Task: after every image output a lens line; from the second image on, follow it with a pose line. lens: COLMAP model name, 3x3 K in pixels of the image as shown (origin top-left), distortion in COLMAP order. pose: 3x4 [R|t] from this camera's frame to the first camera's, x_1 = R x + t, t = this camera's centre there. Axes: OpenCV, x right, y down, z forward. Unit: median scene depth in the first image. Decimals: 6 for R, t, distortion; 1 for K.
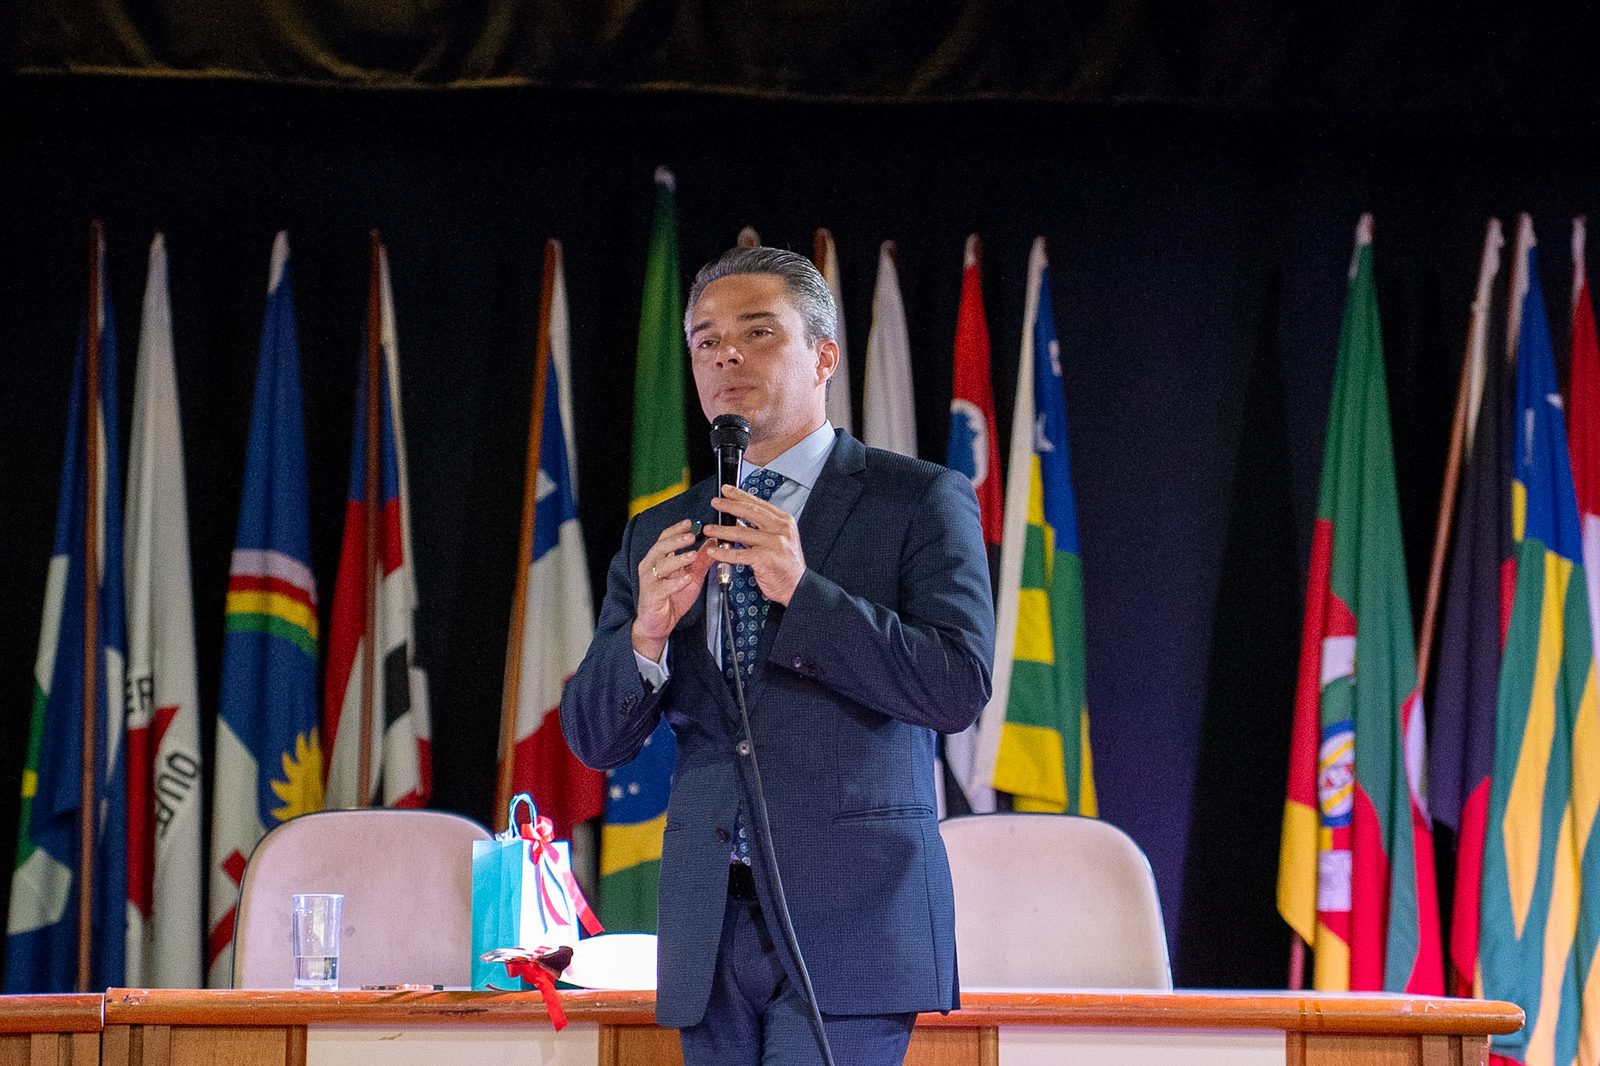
lens RADIAL K [[5728.9, 0, 756.7], [0, 5728.9, 443.5], [0, 0, 1]] dist [0.855149, -2.381908]
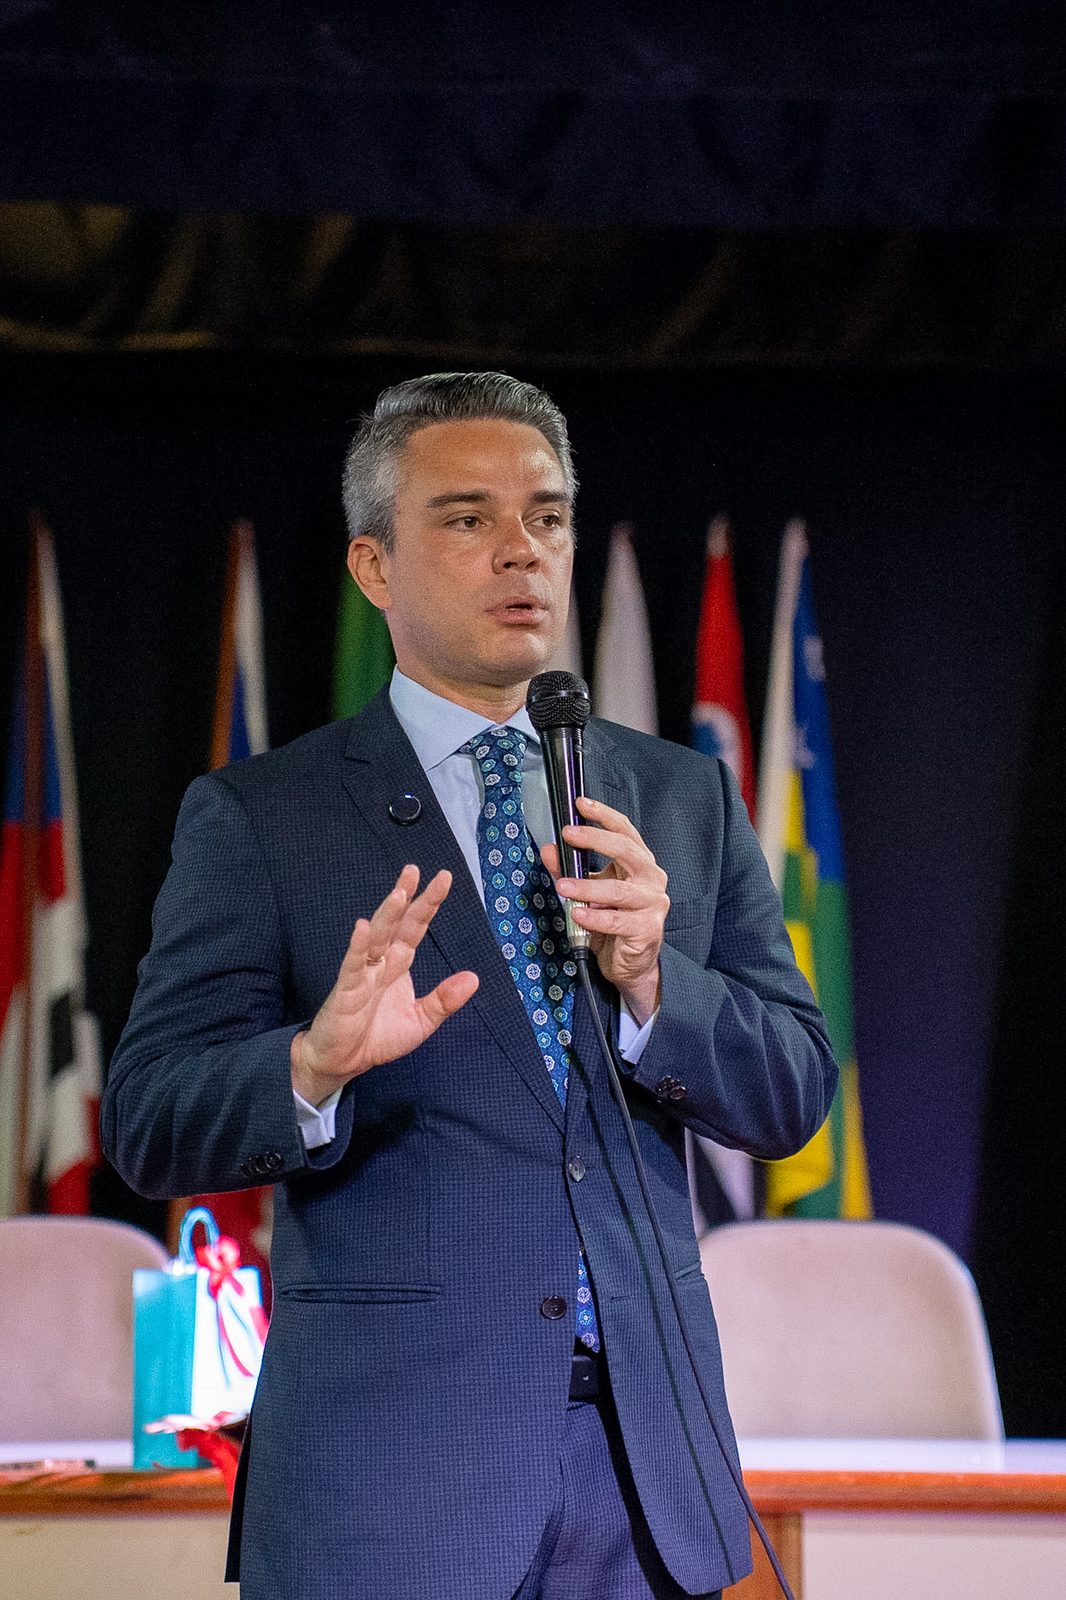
lens RADIAL K [[5556.7, 0, 533.0], [0, 5556.7, 800.0], [0, 0, 1]] dist [0.486652, 1.661620]
pose [[0.999879, 0.000186, 0.015553, -0.004442], [-0.000372, 0.999928, 0.011976, -0.003526], [-0.015549, -0.011980, 0.999807, 0.156105]]
